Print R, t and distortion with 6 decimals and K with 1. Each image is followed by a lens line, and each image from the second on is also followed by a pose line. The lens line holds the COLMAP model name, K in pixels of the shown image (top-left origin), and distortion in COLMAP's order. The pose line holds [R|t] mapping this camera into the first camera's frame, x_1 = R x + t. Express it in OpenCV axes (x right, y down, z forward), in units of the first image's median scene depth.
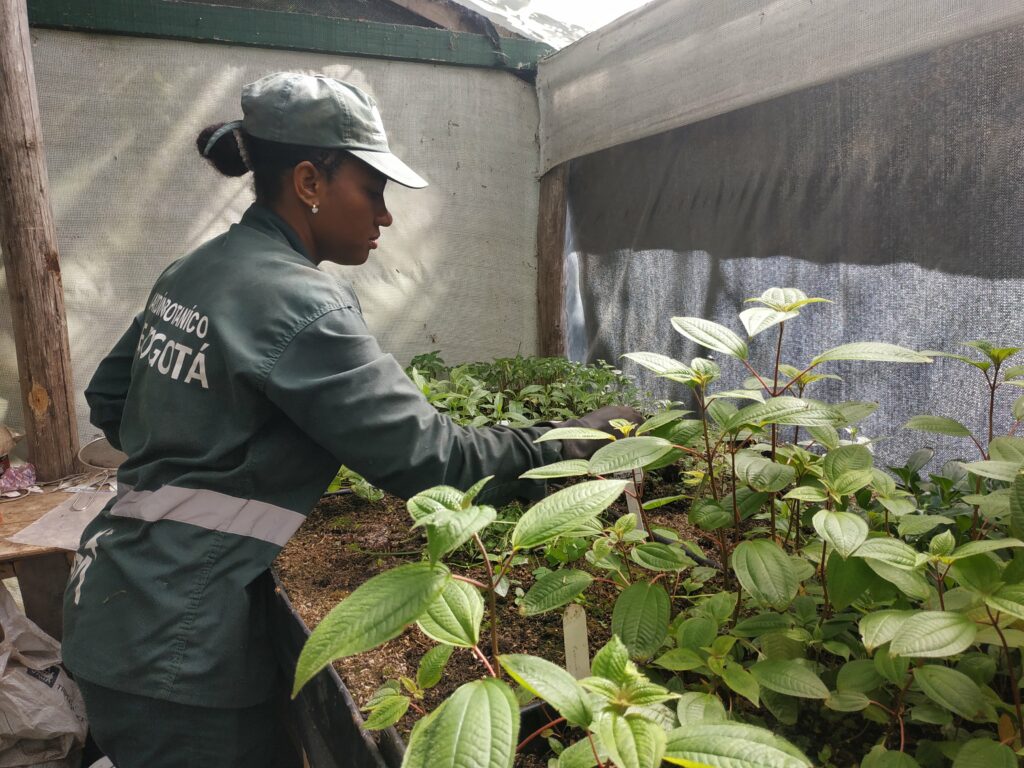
lens RADIAL K [[731.1, 0, 505.7], [0, 731.1, 392.8], [0, 0, 1]] dist [0.003913, 0.001079]
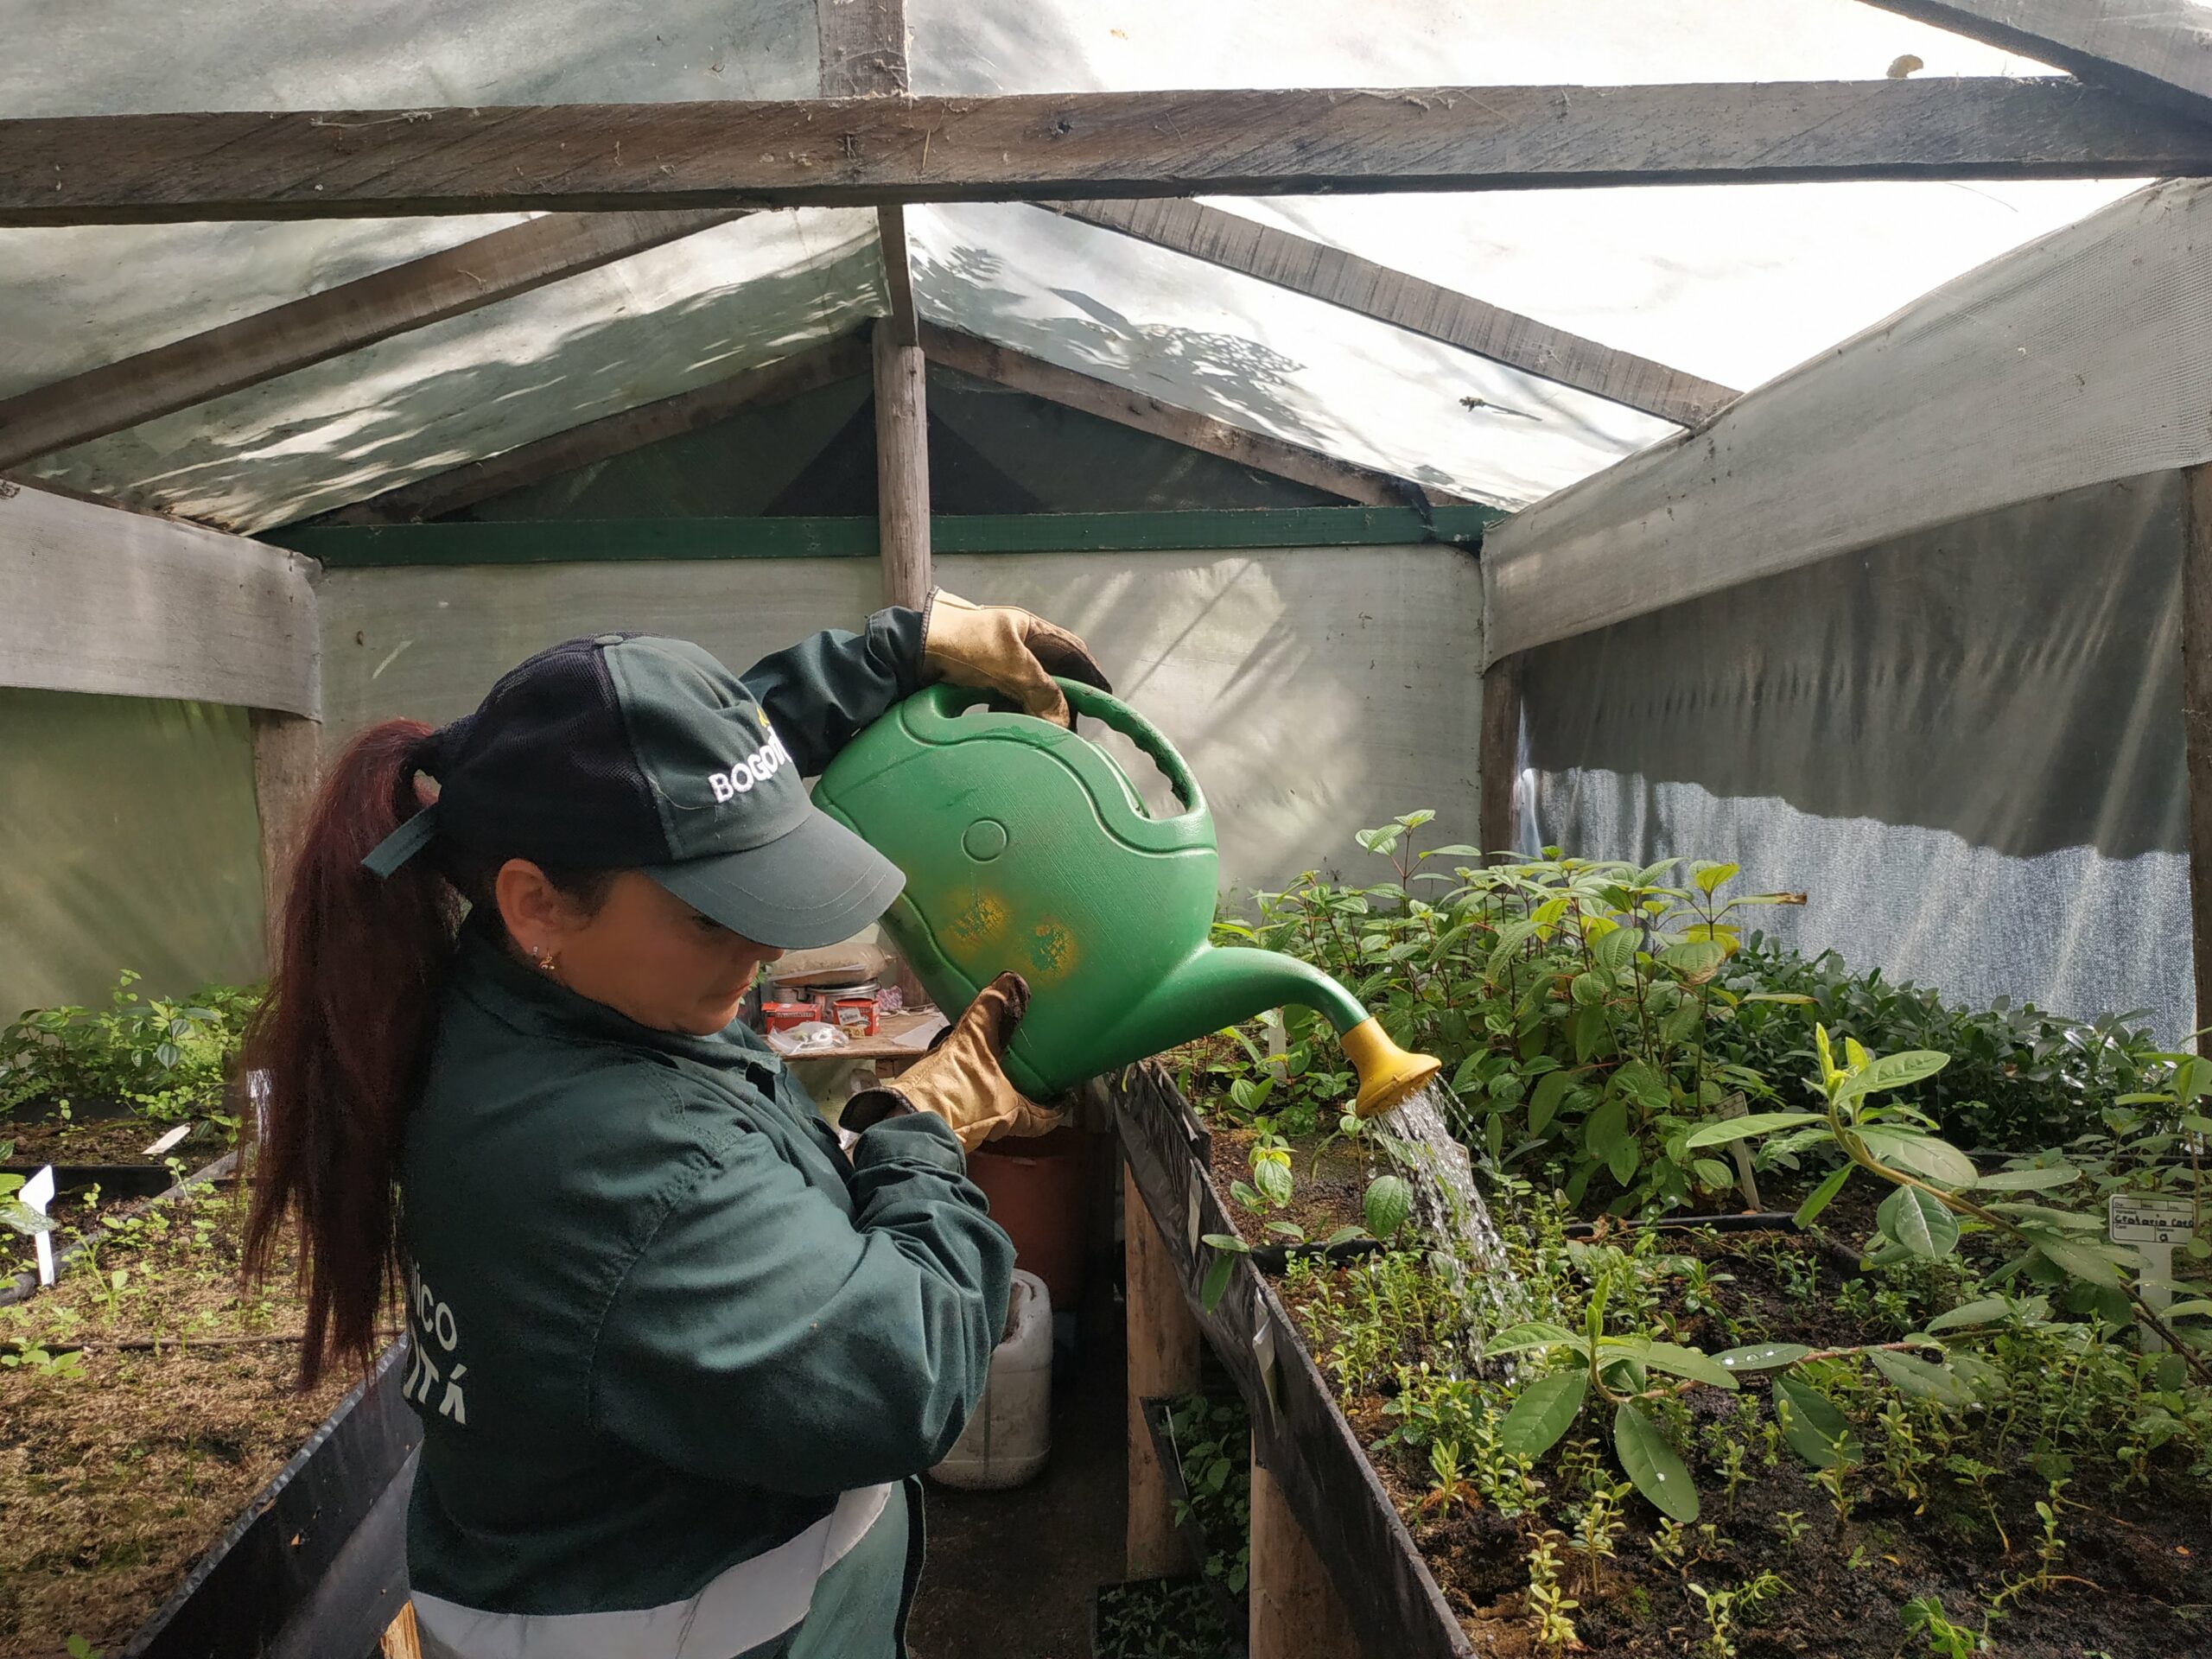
lens RADIAL K [[1579.2, 0, 1107.4], [0, 1579.2, 827.0], [0, 0, 1]] dist [0.003913, 0.001079]
pose [[0.929968, 0.012692, -0.367421, 0.302108], [-0.059632, 0.991377, -0.116687, 0.089277], [0.362772, 0.130425, 0.922706, -0.687534]]
